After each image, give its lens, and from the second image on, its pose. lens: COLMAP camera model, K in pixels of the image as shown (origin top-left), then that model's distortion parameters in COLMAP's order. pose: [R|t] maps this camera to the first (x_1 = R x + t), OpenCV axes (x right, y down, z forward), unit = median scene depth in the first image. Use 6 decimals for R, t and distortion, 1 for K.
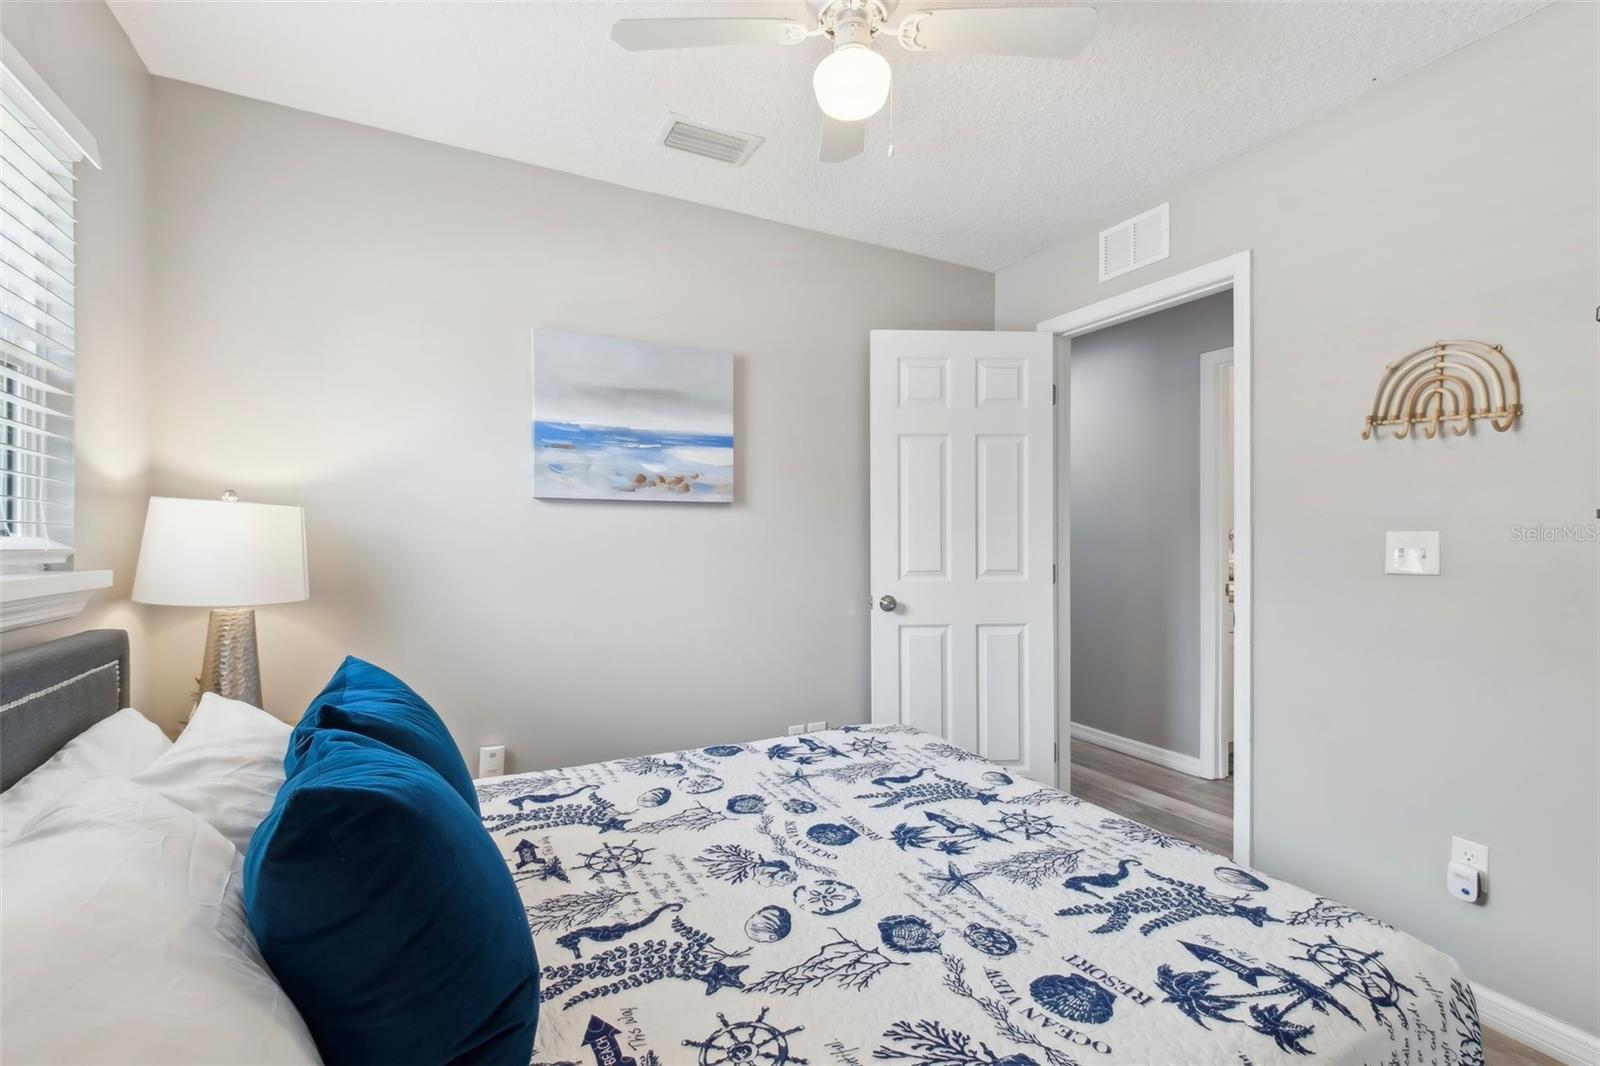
lens RADIAL K [[725.9, 0, 797.5], [0, 725.9, 541.5], [0, 0, 1]] dist [0.000728, -0.002149]
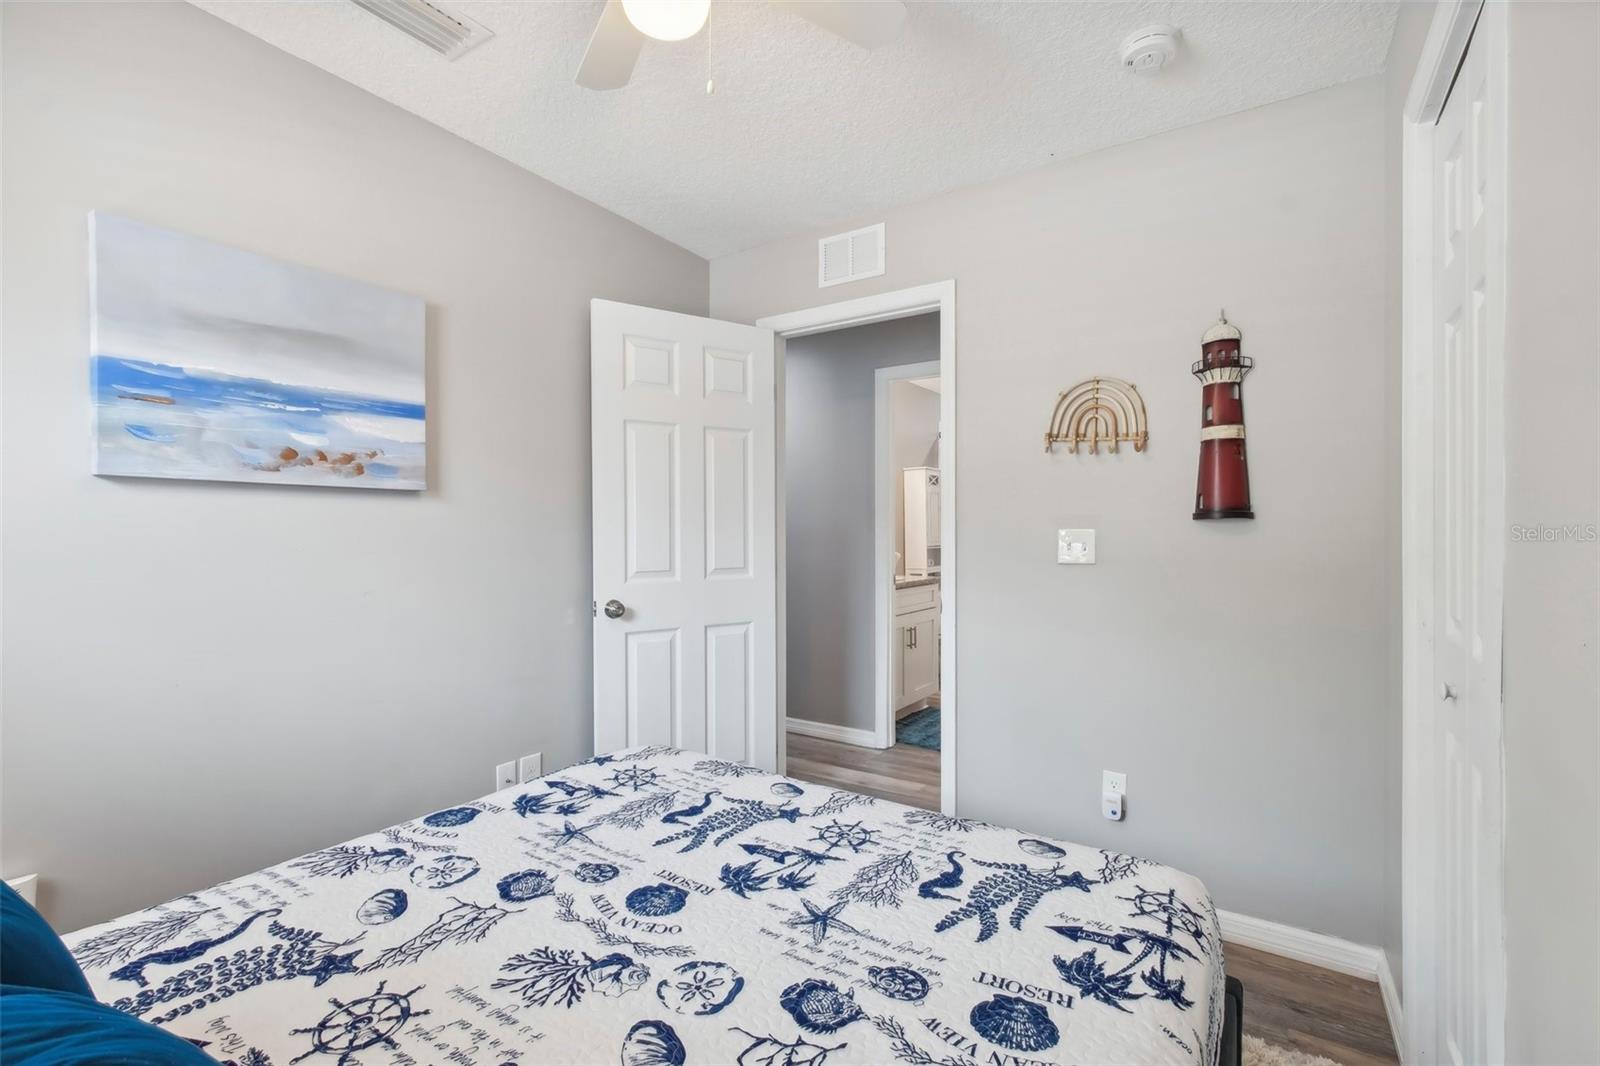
lens RADIAL K [[725.9, 0, 808.3], [0, 725.9, 537.8], [0, 0, 1]] dist [0.000728, -0.002149]
pose [[0.865754, -0.005605, 0.500439, -0.161646], [0.004553, 0.999984, 0.003324, -0.005287], [-0.500450, -0.000599, 0.865765, 0.155801]]
